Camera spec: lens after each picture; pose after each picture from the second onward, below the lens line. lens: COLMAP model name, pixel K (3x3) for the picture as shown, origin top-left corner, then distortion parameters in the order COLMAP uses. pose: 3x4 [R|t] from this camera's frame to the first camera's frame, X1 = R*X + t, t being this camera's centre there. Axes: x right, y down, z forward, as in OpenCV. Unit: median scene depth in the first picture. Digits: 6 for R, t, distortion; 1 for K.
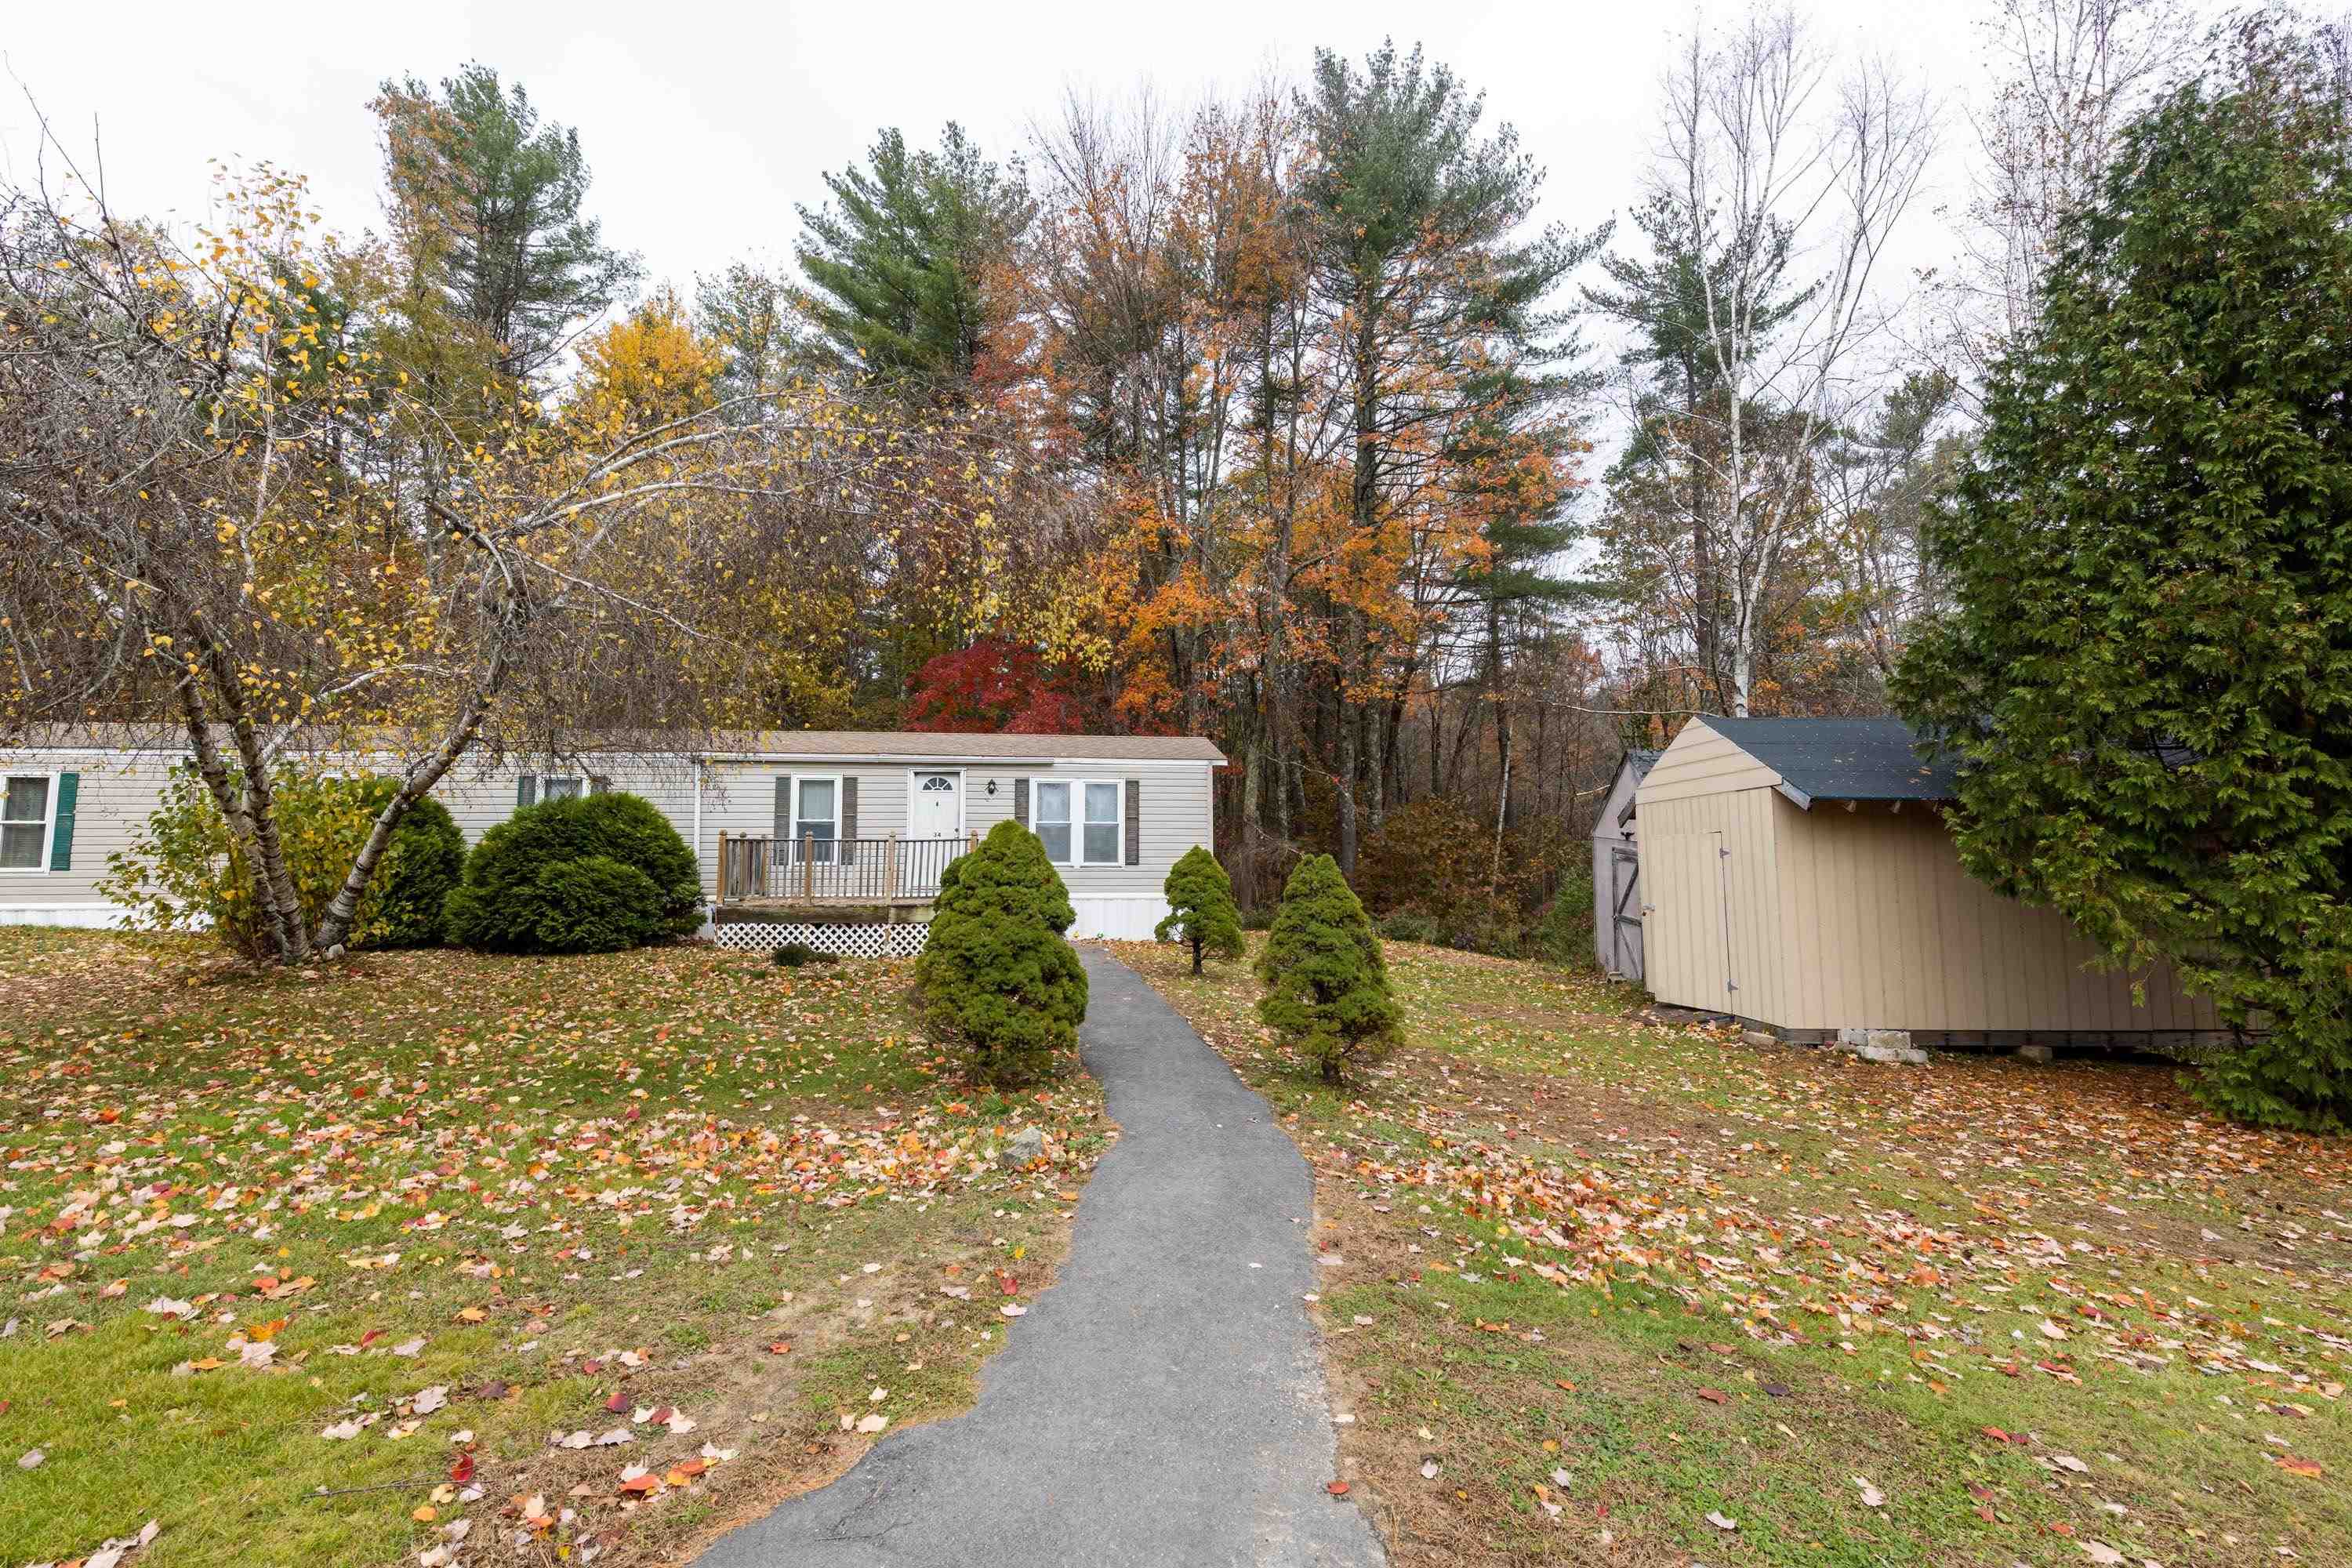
lens RADIAL K [[898.6, 0, 1176.0], [0, 898.6, 784.0], [0, 0, 1]] dist [-0.001550, -0.000226]
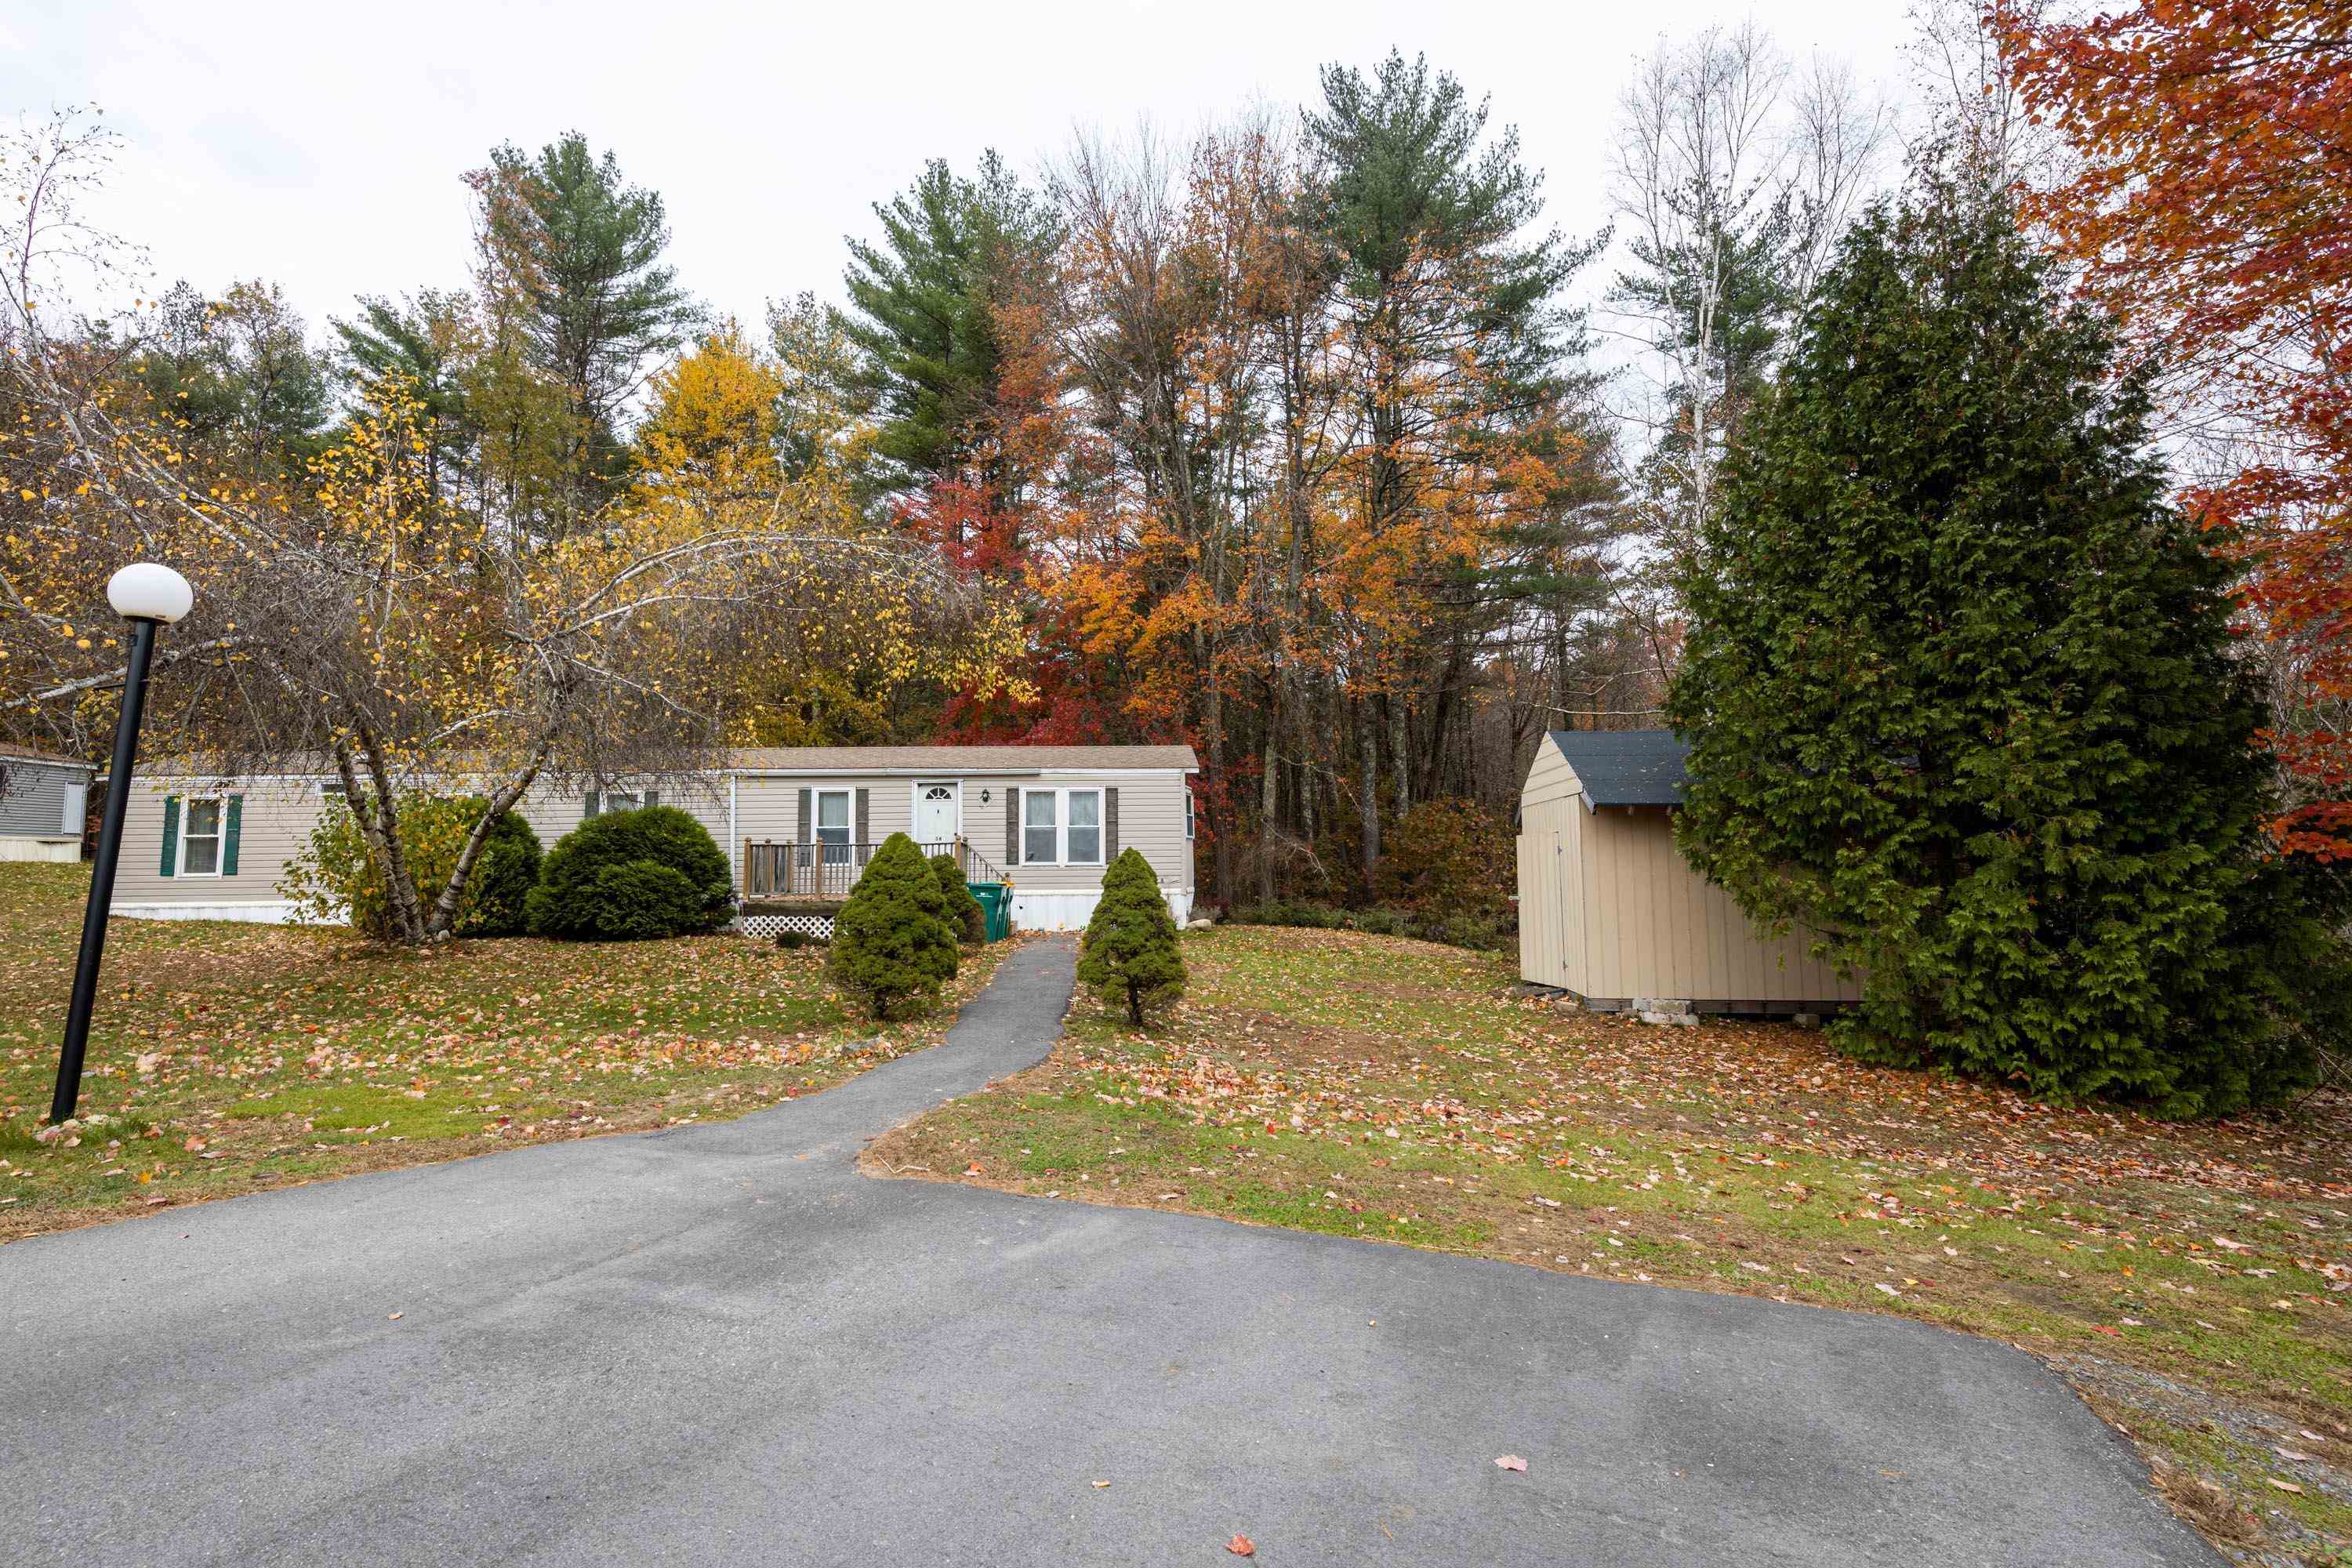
lens RADIAL K [[927.9, 0, 1176.0], [0, 927.9, 784.0], [0, 0, 1]] dist [0.000166, 0.000117]
pose [[0.996659, -0.014240, -0.080420, 0.160043], [0.014526, 0.999890, 0.002977, -0.014396], [0.080369, -0.004135, 0.996757, -0.175126]]
